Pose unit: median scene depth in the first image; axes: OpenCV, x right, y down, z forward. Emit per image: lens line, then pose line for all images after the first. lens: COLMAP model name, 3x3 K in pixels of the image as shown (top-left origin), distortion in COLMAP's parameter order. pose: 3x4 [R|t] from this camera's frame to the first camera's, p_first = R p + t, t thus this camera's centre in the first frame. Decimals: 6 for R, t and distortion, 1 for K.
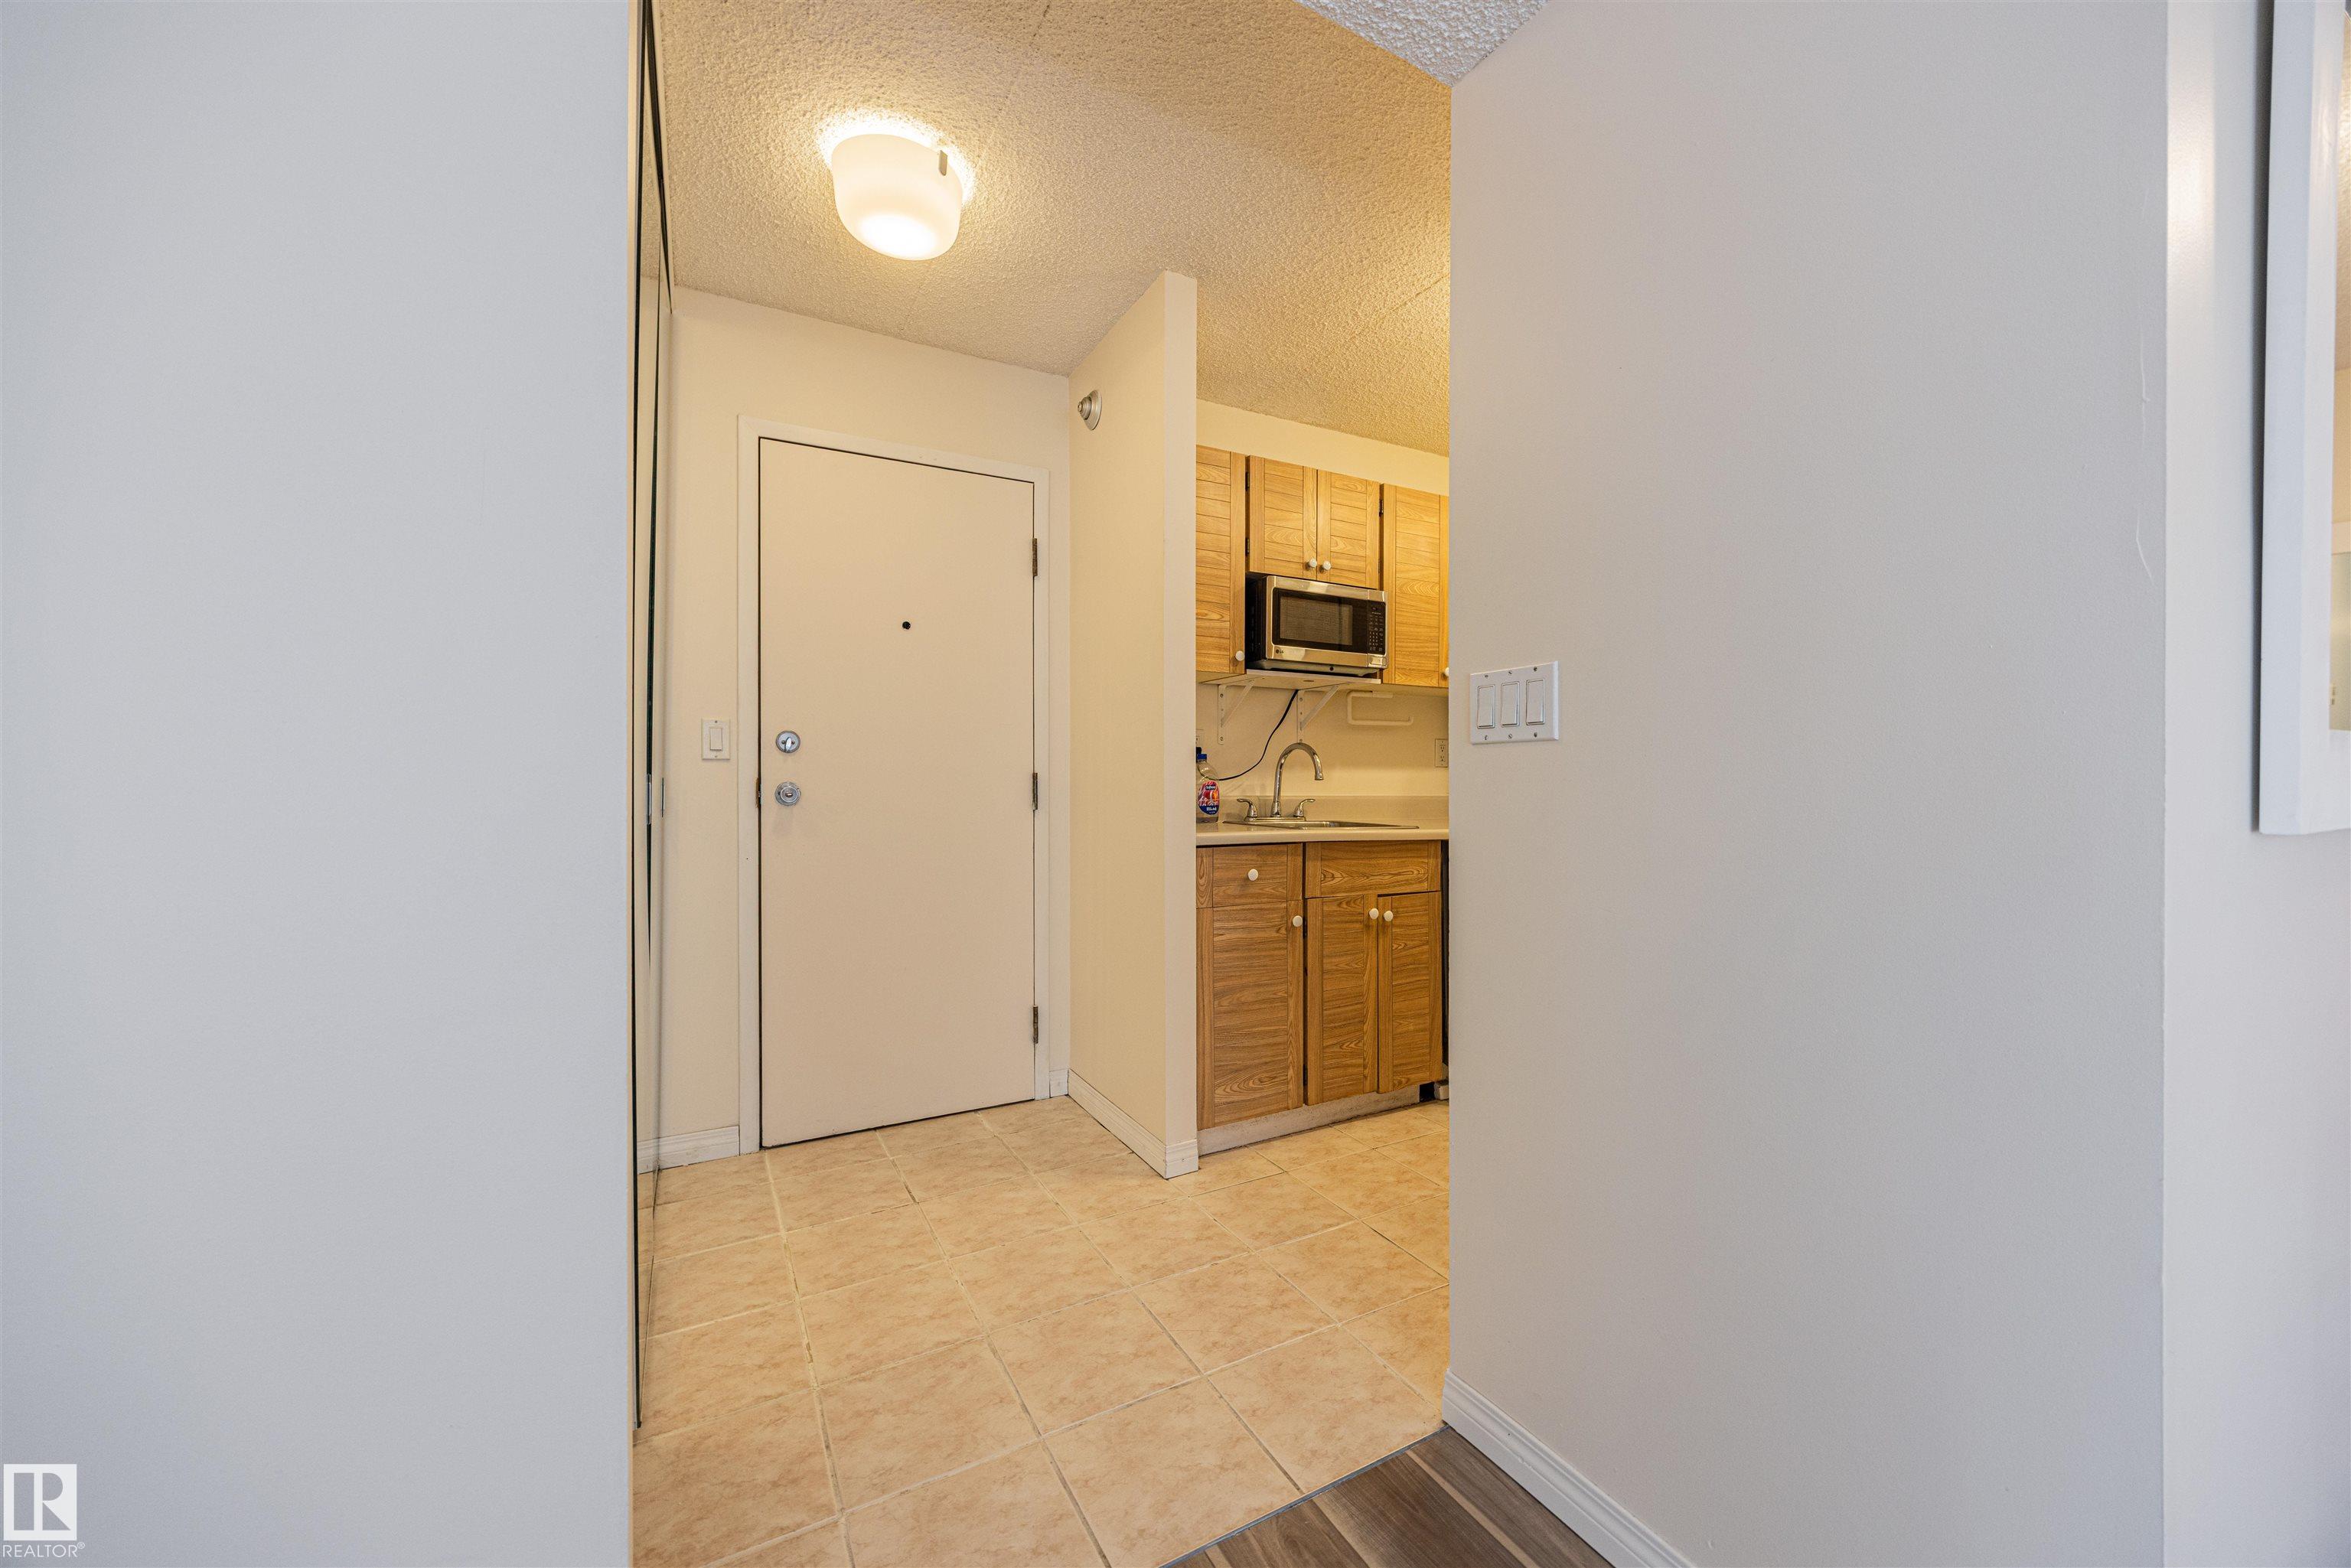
lens RADIAL K [[888.0, 0, 1182.8], [0, 888.0, 781.9], [0, 0, 1]] dist [0.003349, -0.000152]
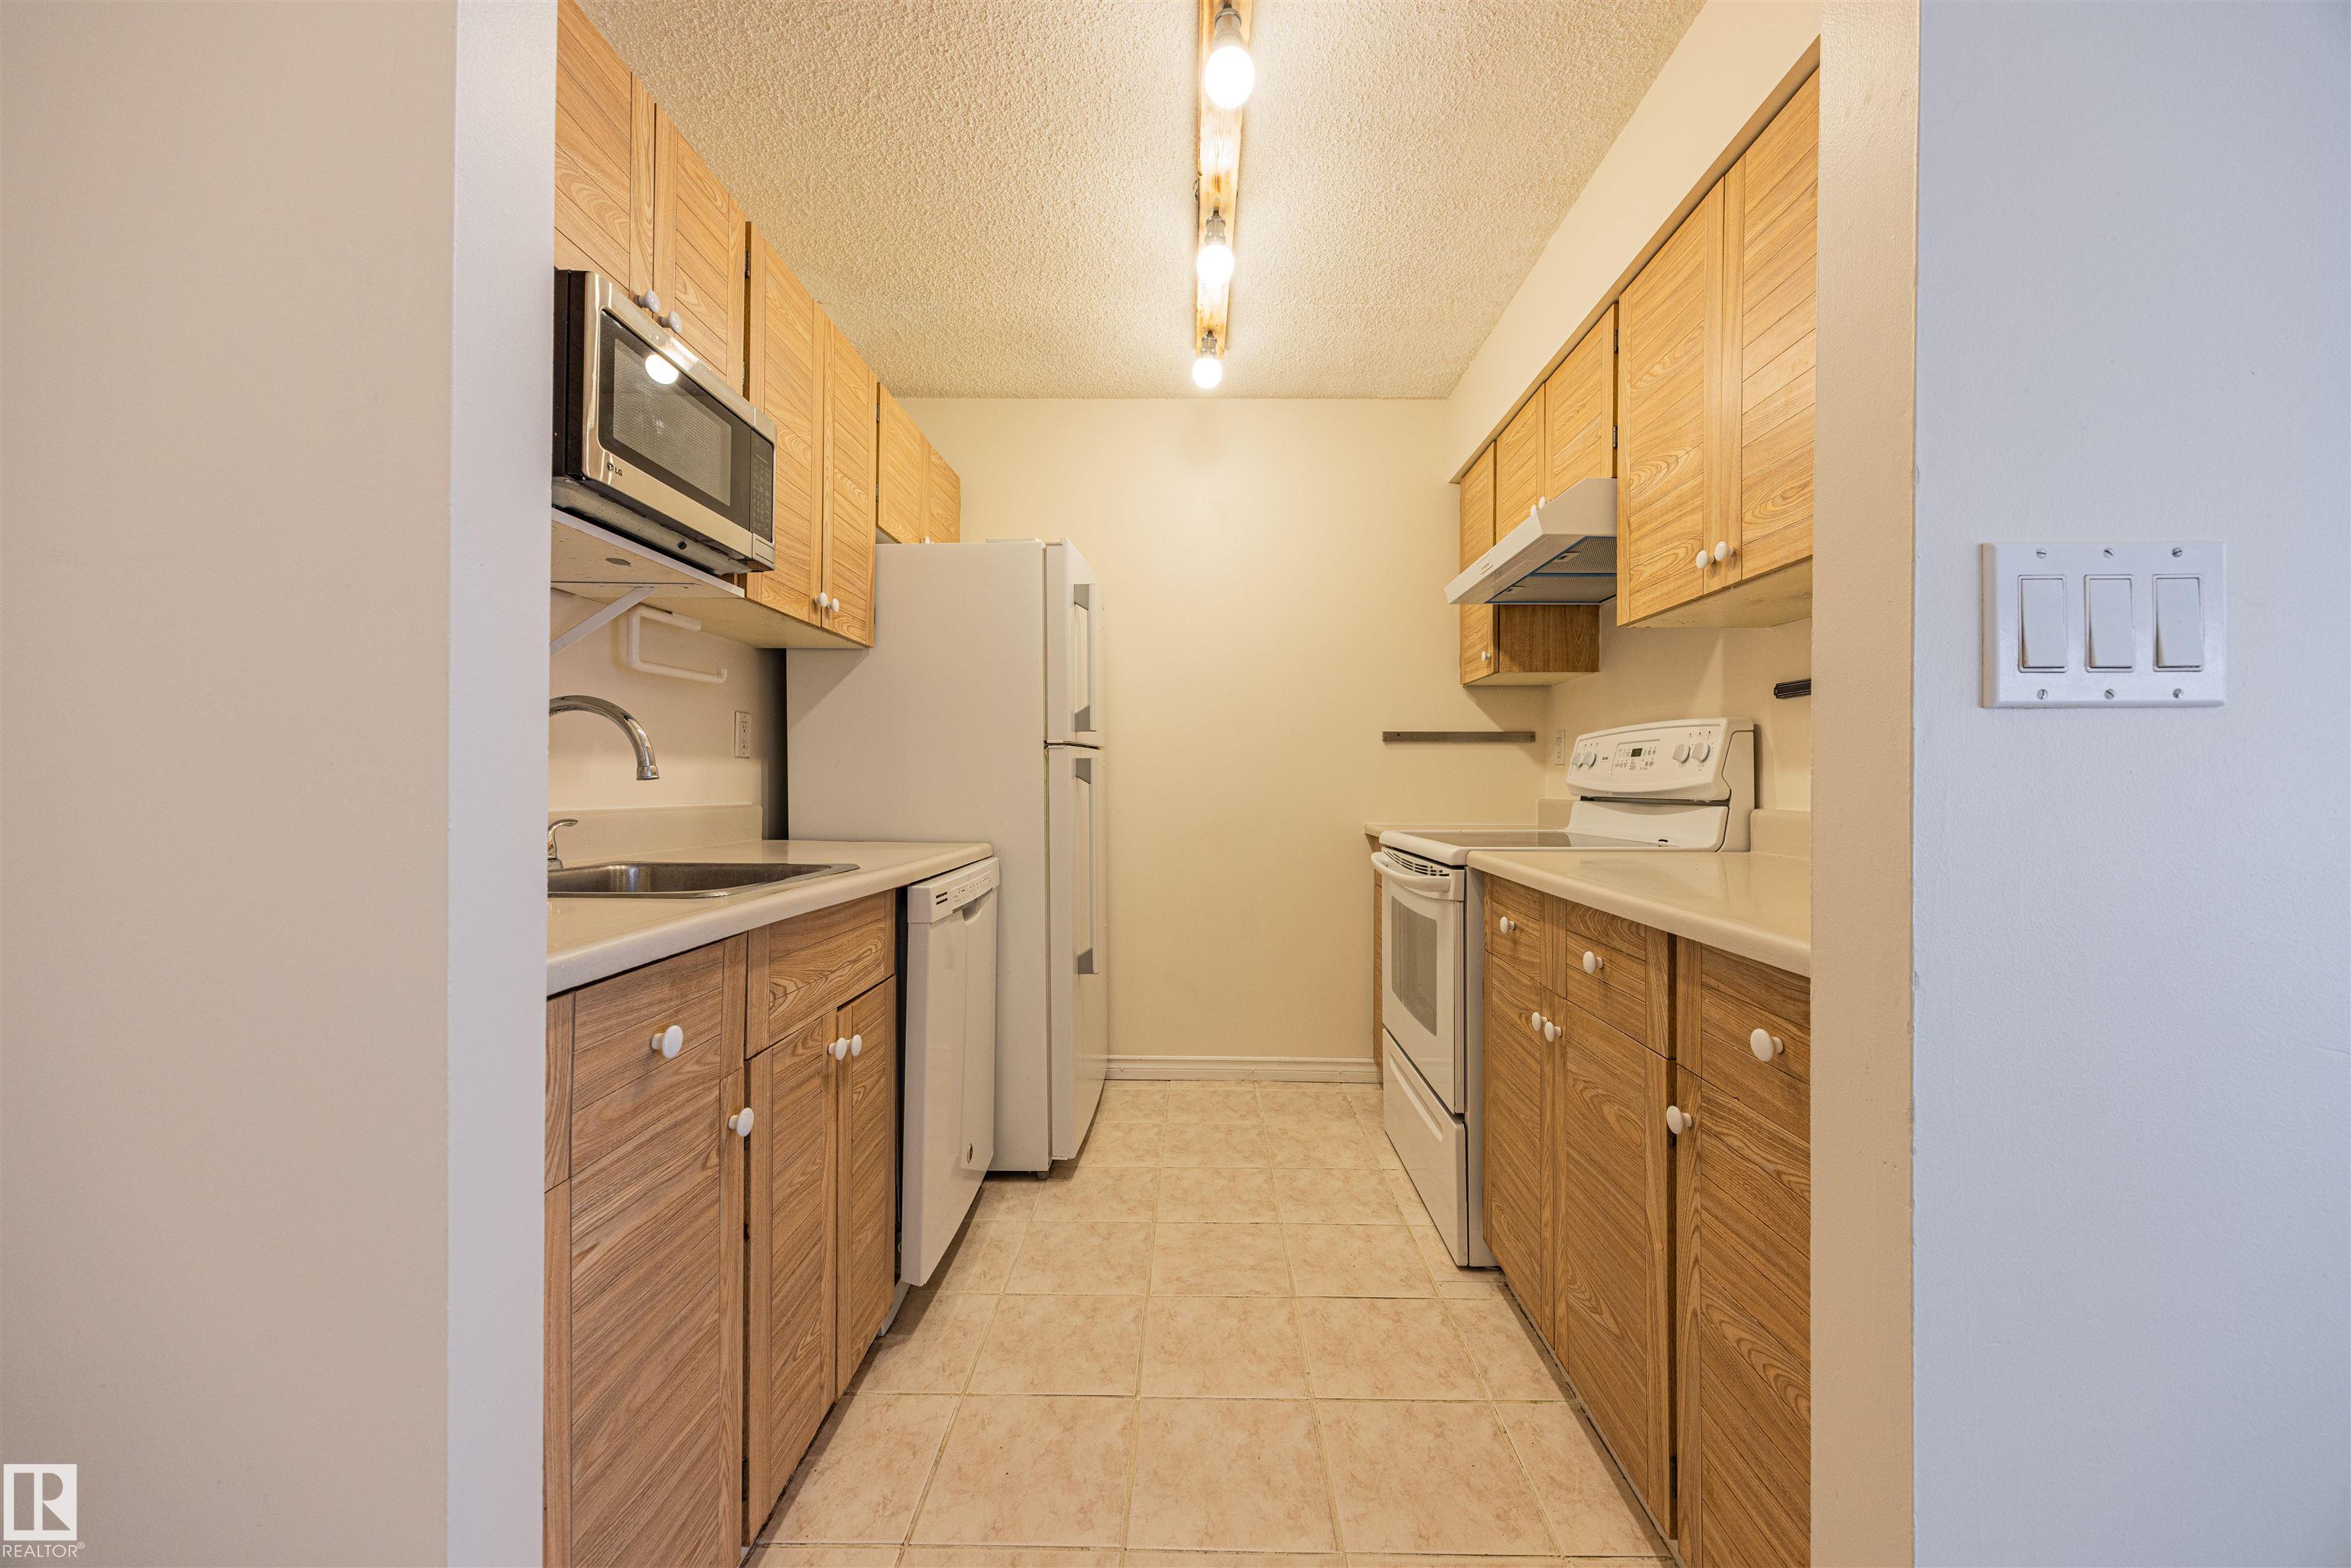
lens RADIAL K [[886.0, 0, 1181.2], [0, 886.0, 781.3], [0, 0, 1]] dist [-0.001052, -0.000033]
pose [[0.494218, 0.001815, 0.869336, -0.121852], [-0.003981, 0.999992, 0.000175, -0.002588], [-0.869329, -0.003548, 0.494221, 0.586176]]
